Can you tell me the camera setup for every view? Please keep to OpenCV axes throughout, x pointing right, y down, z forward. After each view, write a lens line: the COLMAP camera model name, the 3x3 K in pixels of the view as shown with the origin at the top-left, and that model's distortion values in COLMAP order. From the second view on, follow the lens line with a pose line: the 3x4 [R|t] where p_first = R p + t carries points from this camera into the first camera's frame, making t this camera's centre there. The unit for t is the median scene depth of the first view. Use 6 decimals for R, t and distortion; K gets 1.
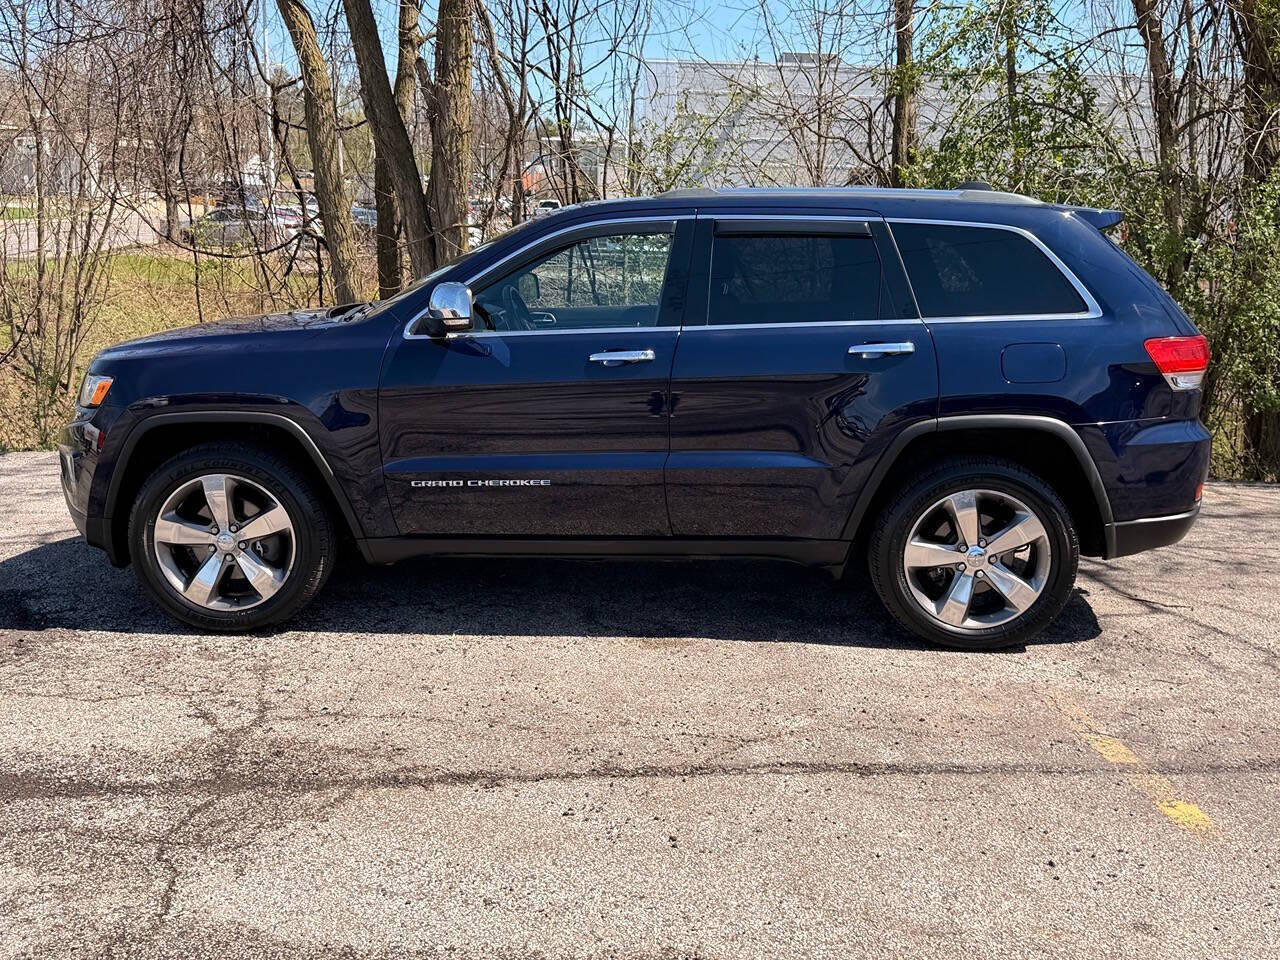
lens RADIAL K [[1277.0, 0, 640.0], [0, 1277.0, 480.0], [0, 0, 1]] dist [0.217379, -0.513877]
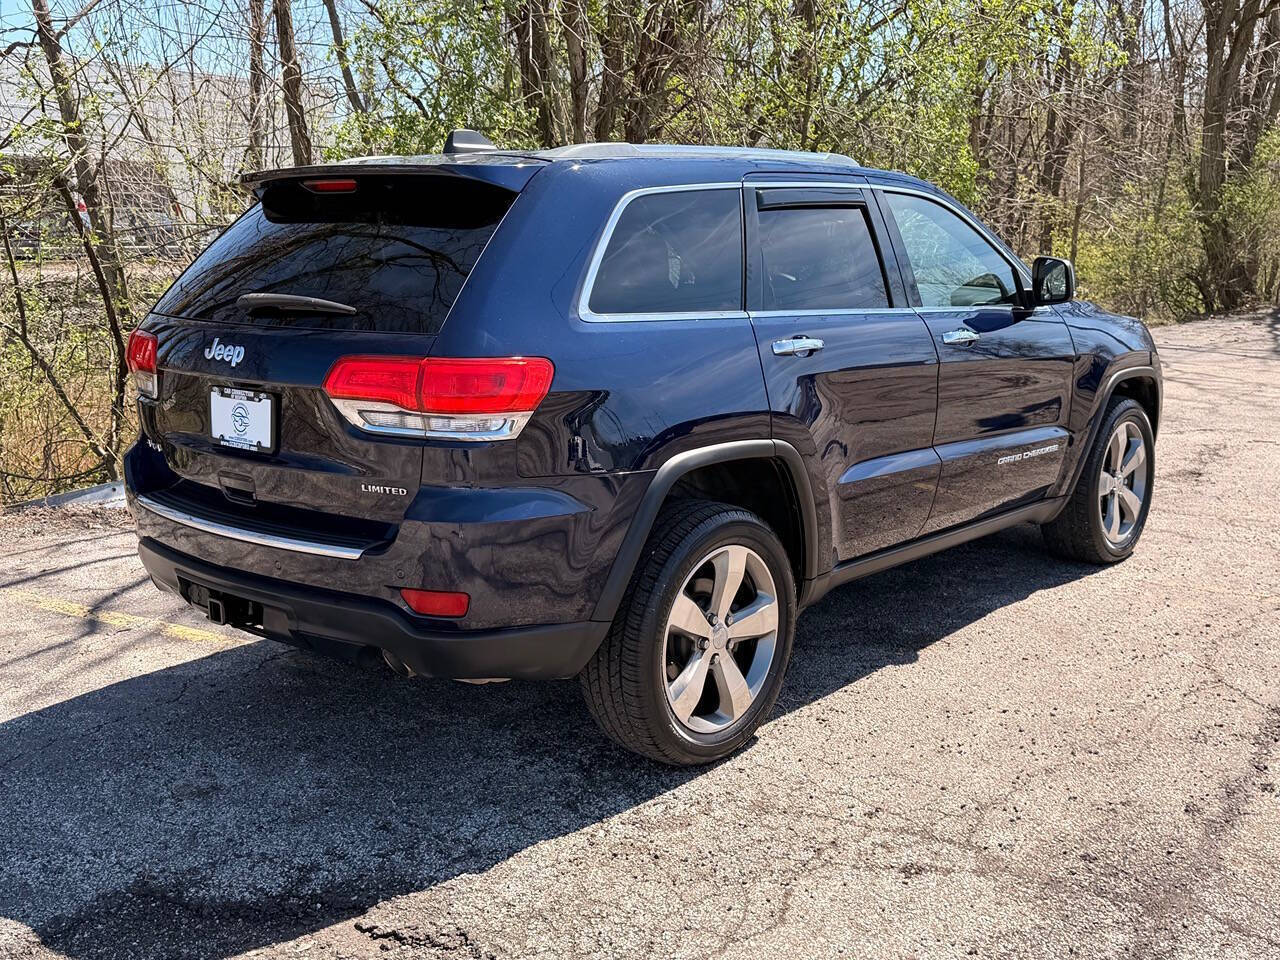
lens RADIAL K [[1278.9, 0, 637.3], [0, 1278.9, 482.2], [0, 0, 1]] dist [0.204480, -0.456091]
pose [[0.628872, -0.174948, 0.757570, -0.833810], [0.162938, 0.982375, 0.091605, -0.112161], [-0.760244, 0.065829, 0.646294, 0.546929]]
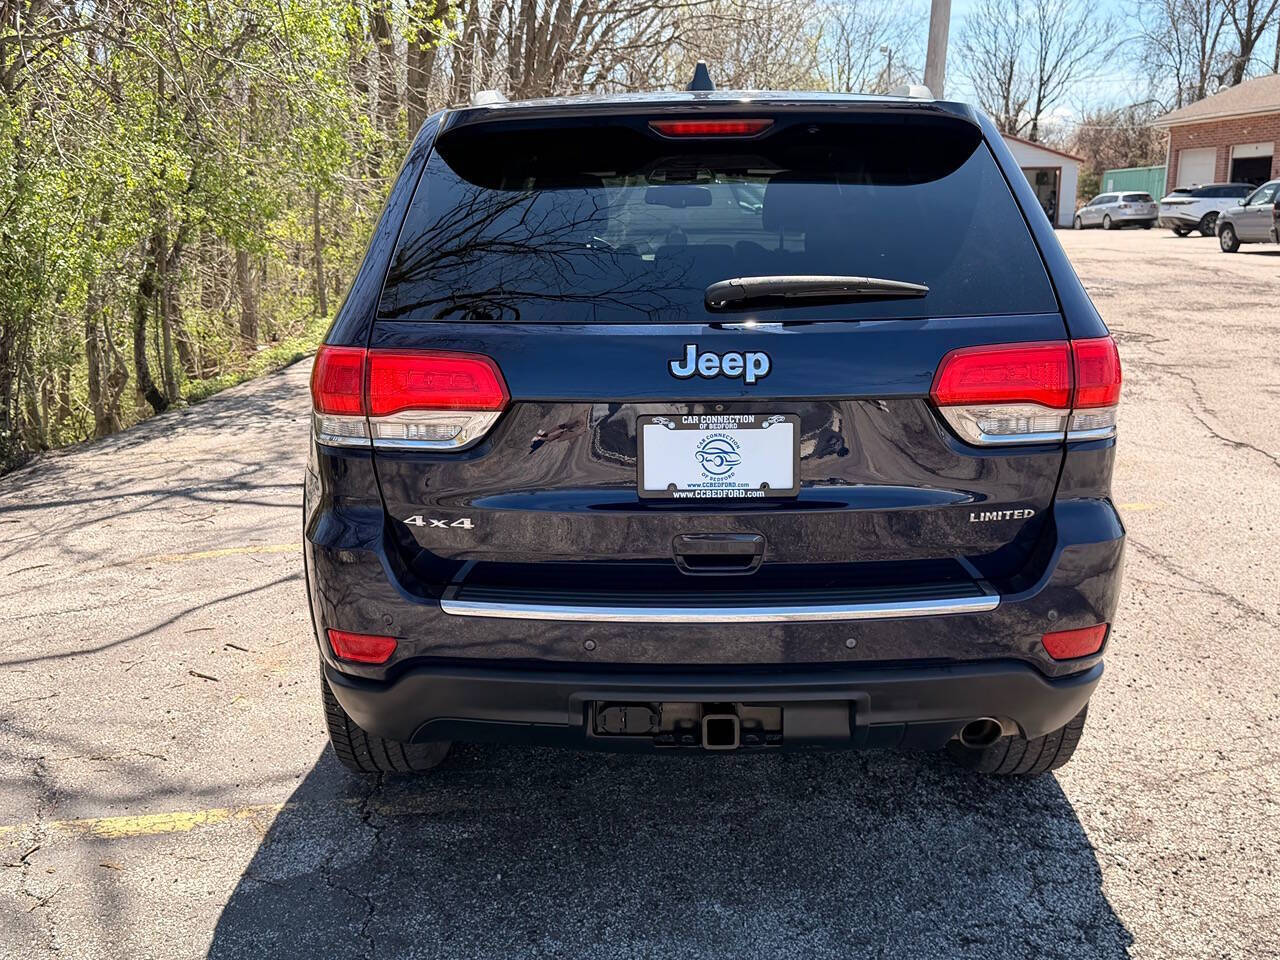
lens RADIAL K [[1276.8, 0, 636.4], [0, 1276.8, 484.3], [0, 0, 1]] dist [0.197075, -0.436130]
pose [[-0.039824, -0.233492, 0.971543, -0.910435], [0.194007, 0.952004, 0.236748, -0.230168], [-0.980192, 0.197914, 0.007387, 1.199275]]
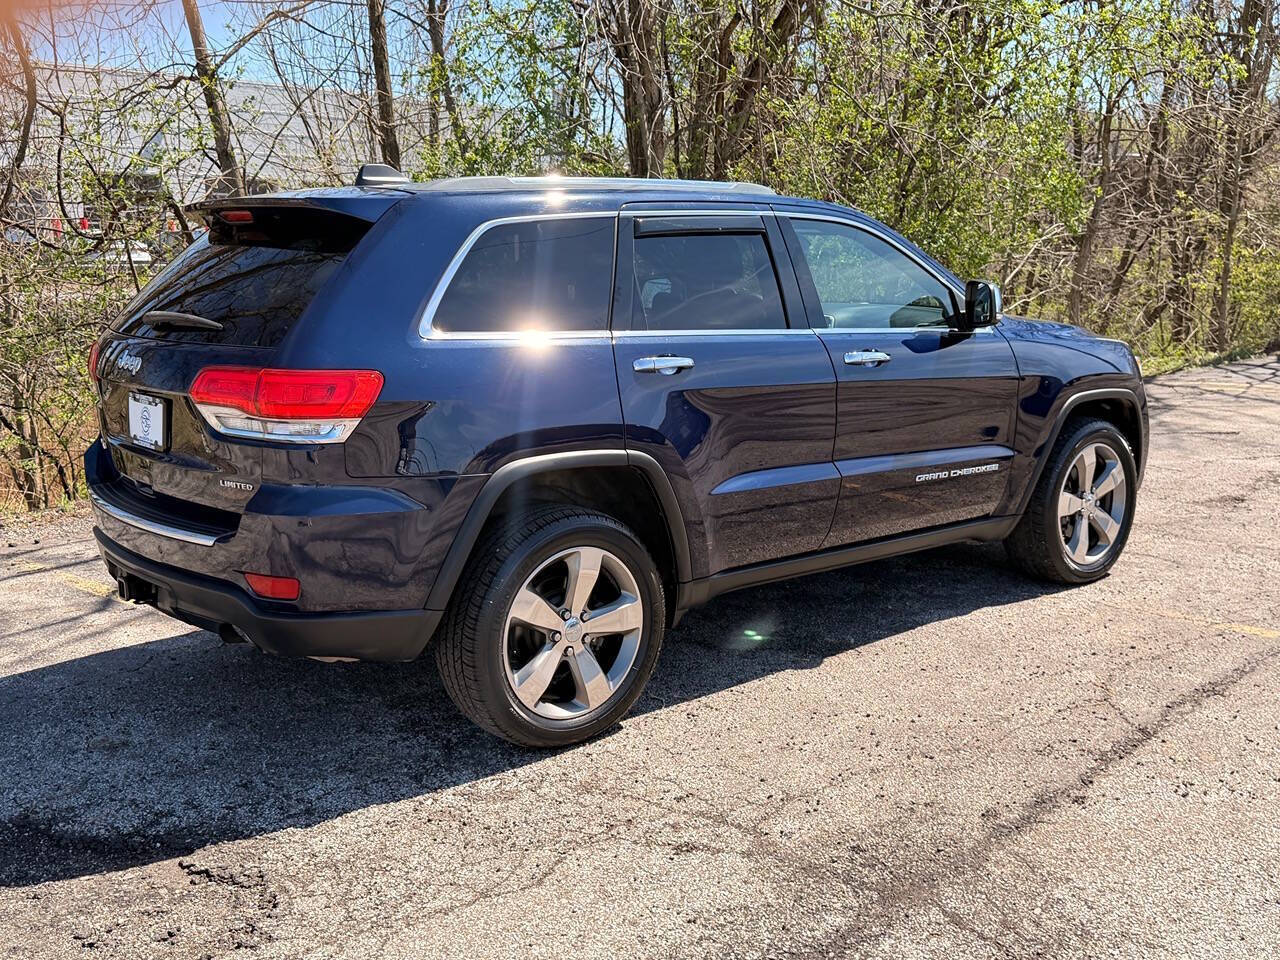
lens RADIAL K [[1276.8, 0, 636.4], [0, 1276.8, 484.3], [0, 0, 1]] dist [0.197075, -0.436130]
pose [[0.739776, -0.149568, 0.656018, -0.738527], [0.147995, 0.987274, 0.058202, -0.079365], [-0.656375, 0.054031, 0.752497, 0.357793]]
